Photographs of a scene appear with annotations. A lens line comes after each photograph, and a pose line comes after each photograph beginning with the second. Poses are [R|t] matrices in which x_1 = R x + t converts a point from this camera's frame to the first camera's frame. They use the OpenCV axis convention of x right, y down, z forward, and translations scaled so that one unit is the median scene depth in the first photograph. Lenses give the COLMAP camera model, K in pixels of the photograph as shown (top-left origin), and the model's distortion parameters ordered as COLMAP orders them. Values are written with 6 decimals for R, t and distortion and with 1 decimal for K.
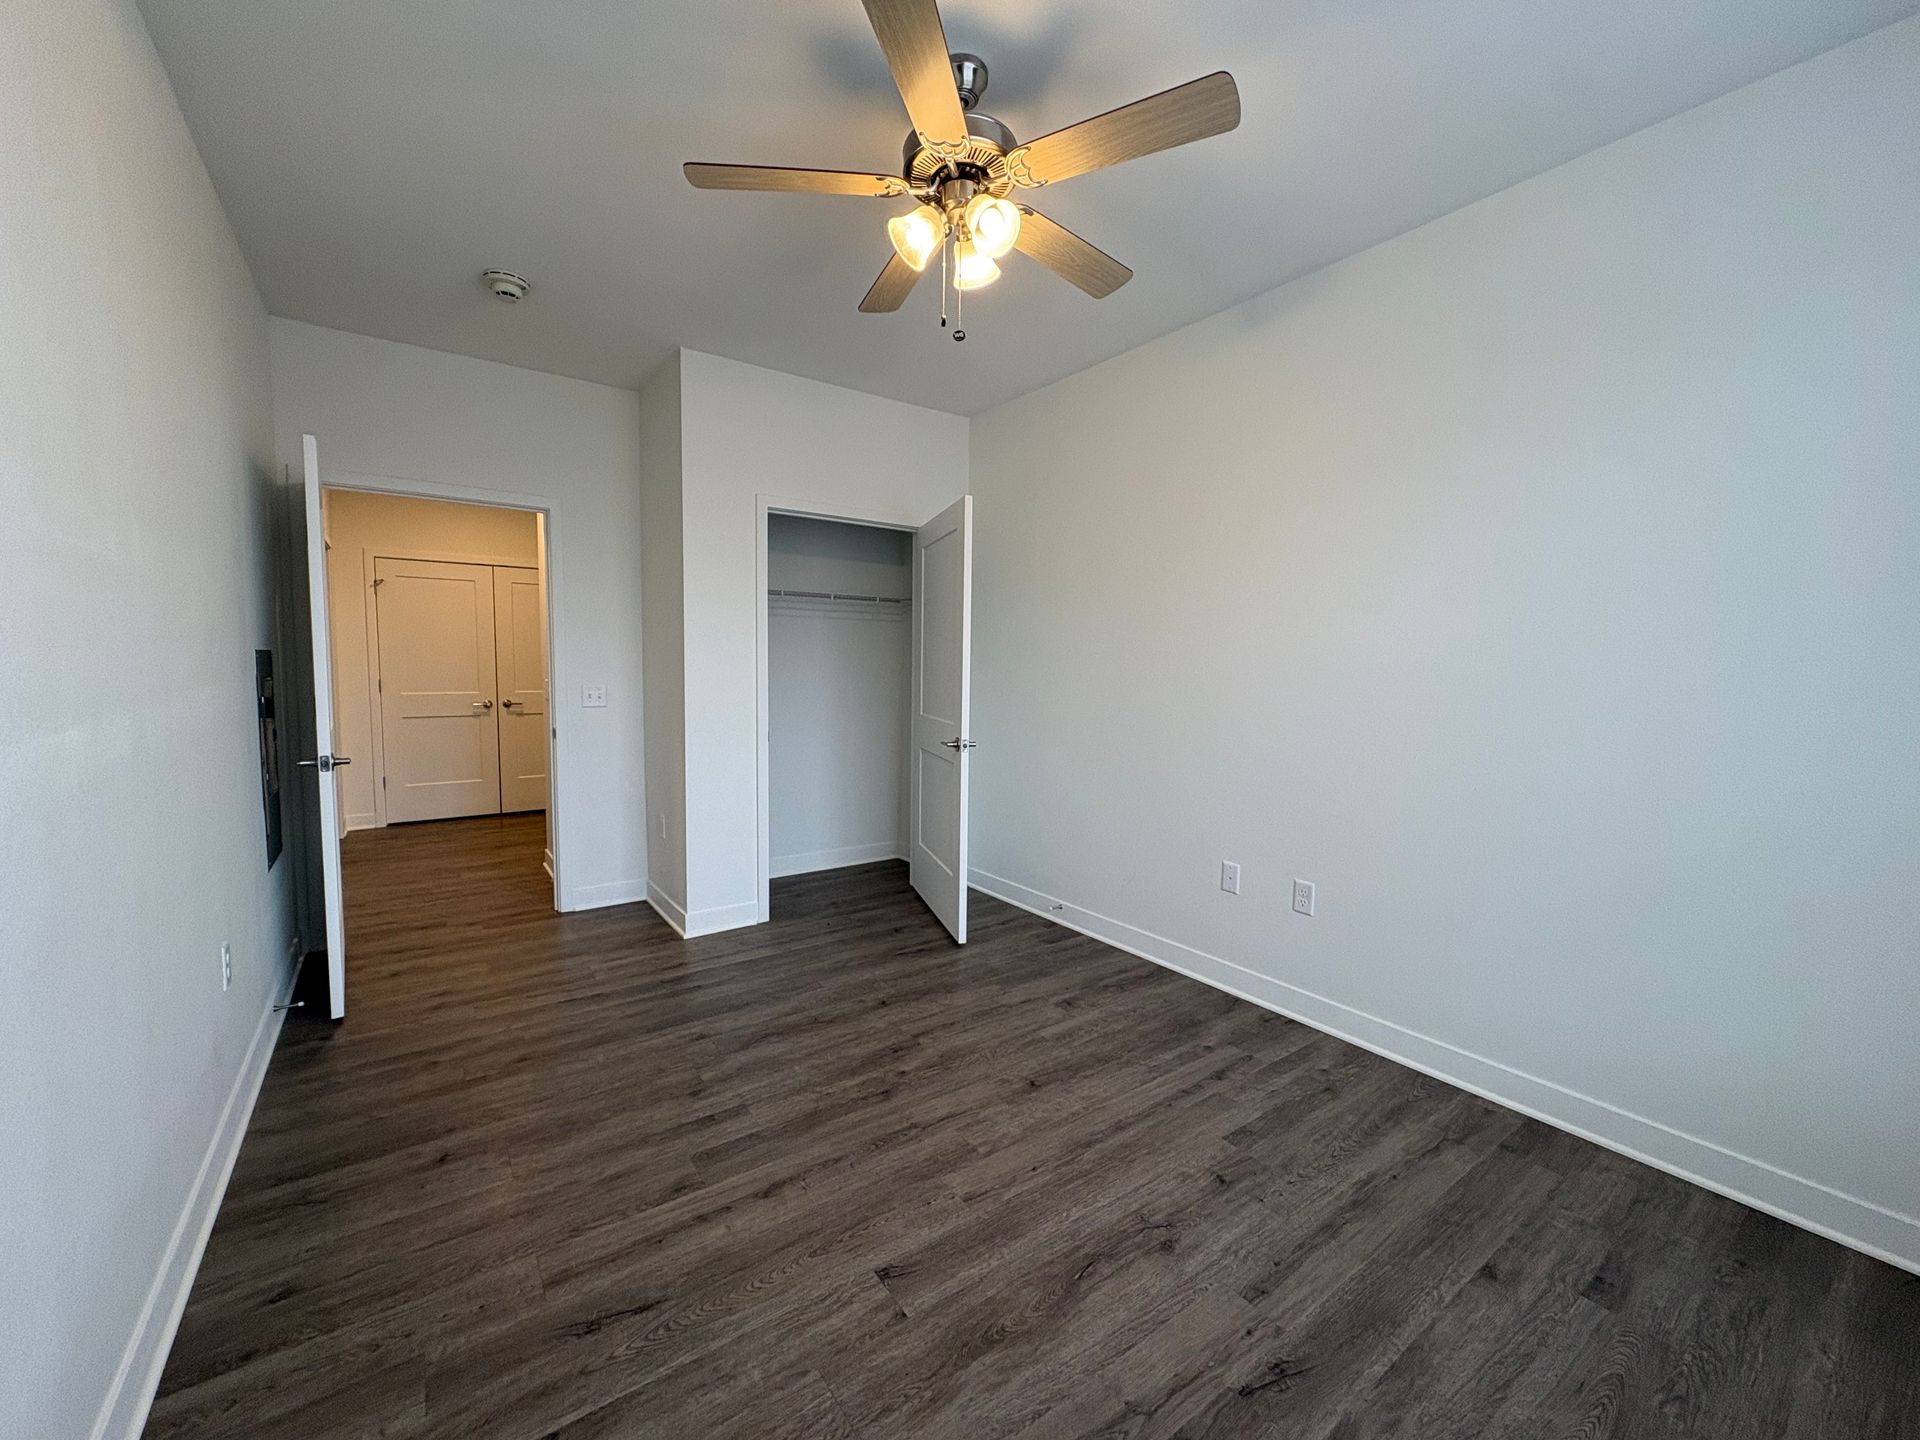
lens RADIAL K [[760.8, 0, 960.0], [0, 760.8, 720.0], [0, 0, 1]] dist [-0.002366, 0.000046]
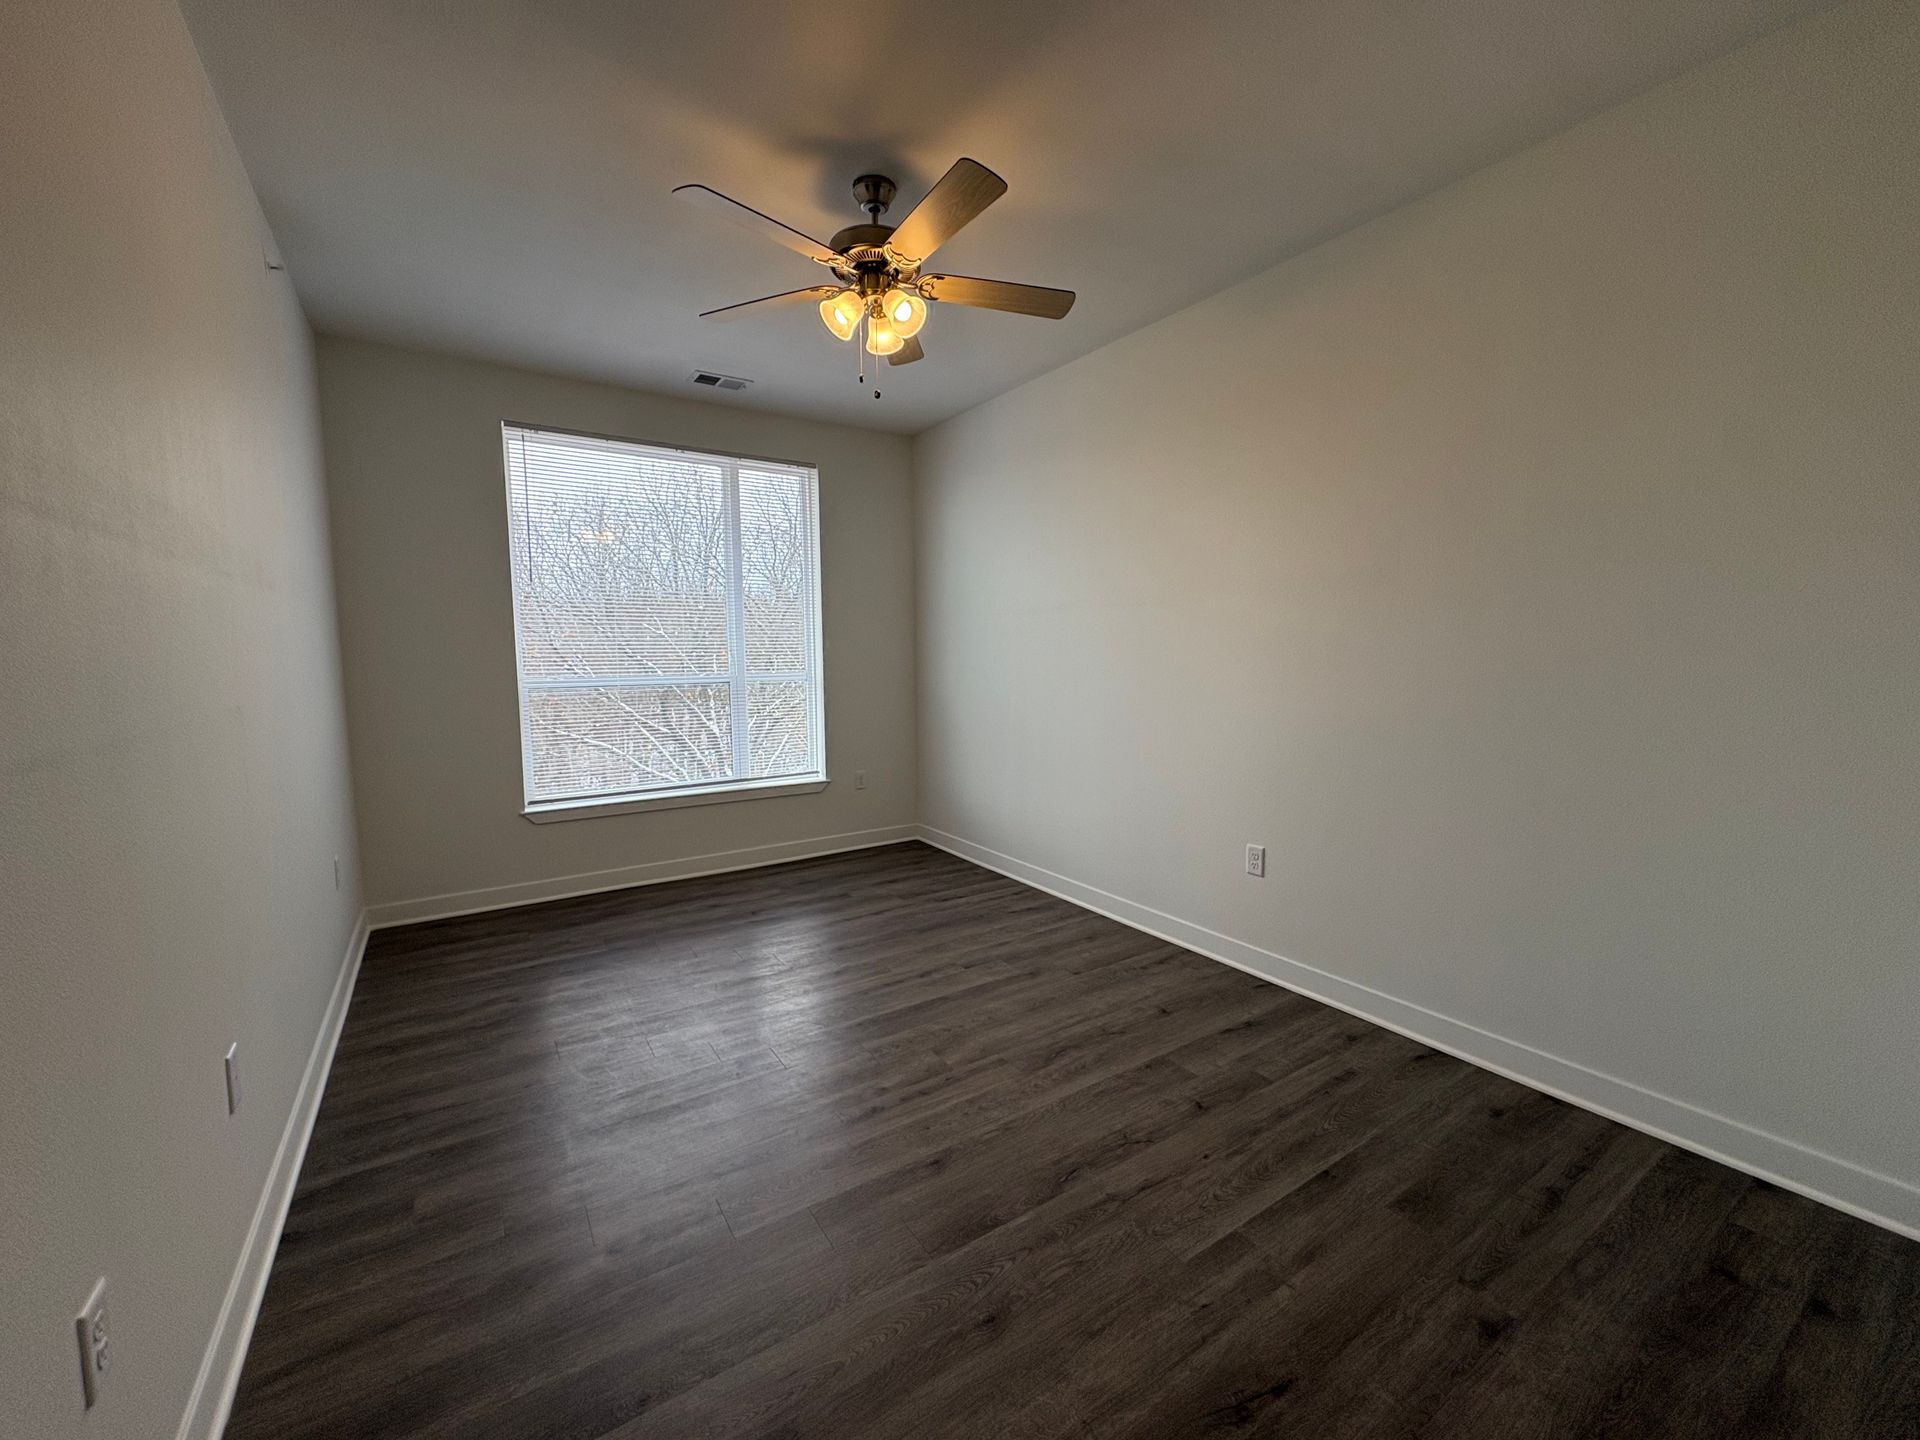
lens RADIAL K [[760.8, 0, 960.0], [0, 760.8, 720.0], [0, 0, 1]] dist [-0.002366, 0.000046]
pose [[0.998724, -0.014488, -0.048371, 0.188153], [0.015102, 0.999810, 0.012358, 0.022329], [0.048183, -0.013073, 0.998753, -0.252144]]
